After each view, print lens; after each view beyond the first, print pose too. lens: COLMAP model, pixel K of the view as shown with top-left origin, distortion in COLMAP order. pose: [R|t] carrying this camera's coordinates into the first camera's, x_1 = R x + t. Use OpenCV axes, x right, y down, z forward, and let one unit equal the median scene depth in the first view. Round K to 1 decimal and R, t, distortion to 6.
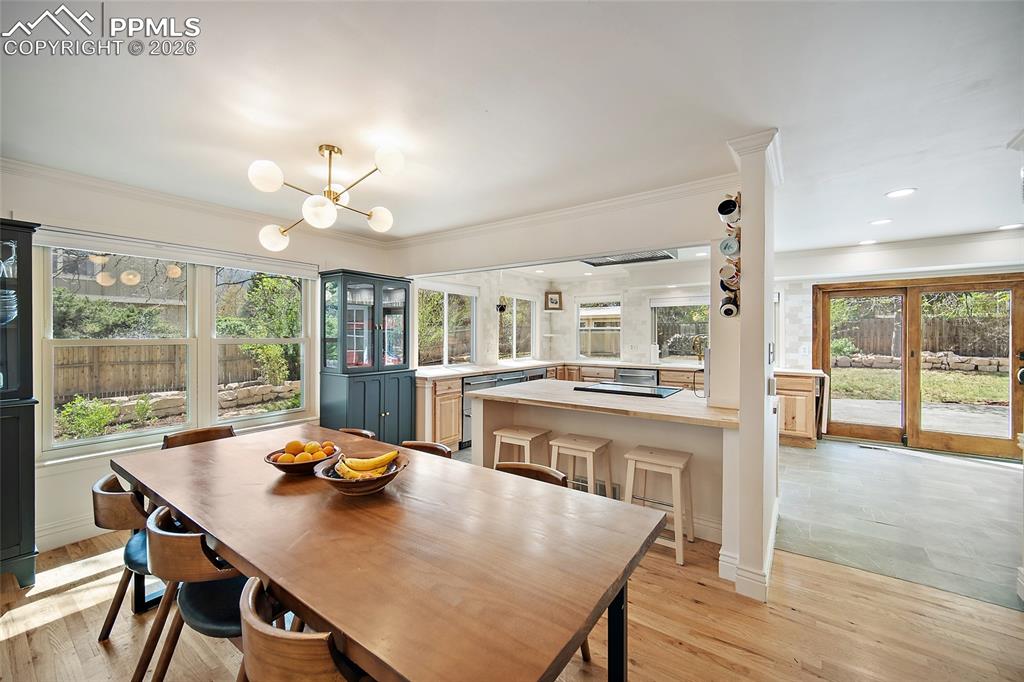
lens RADIAL K [[406.9, 0, 514.0], [0, 406.9, 334.4], [0, 0, 1]] dist [-0.000634, 0.000147]
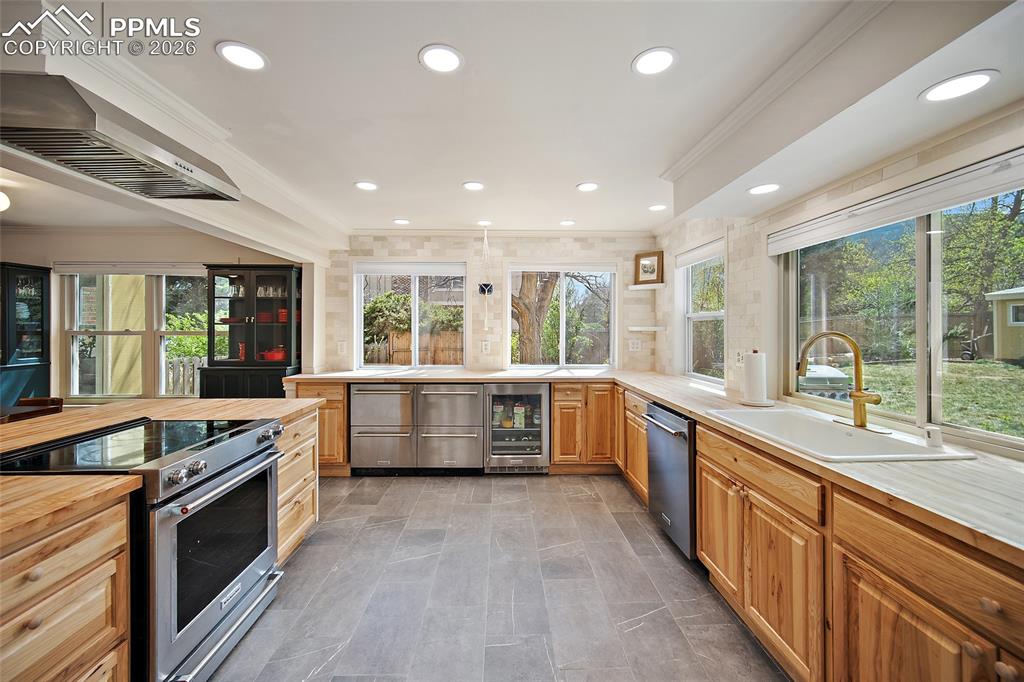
lens RADIAL K [[407.9, 0, 509.5], [0, 407.9, 325.7], [0, 0, 1]] dist [0.001438, -0.000483]
pose [[0.601082, -0.006510, -0.799161, 0.621093], [0.001707, 0.999975, -0.006862, 0.001993], [0.799186, 0.002760, 0.601078, 0.708154]]
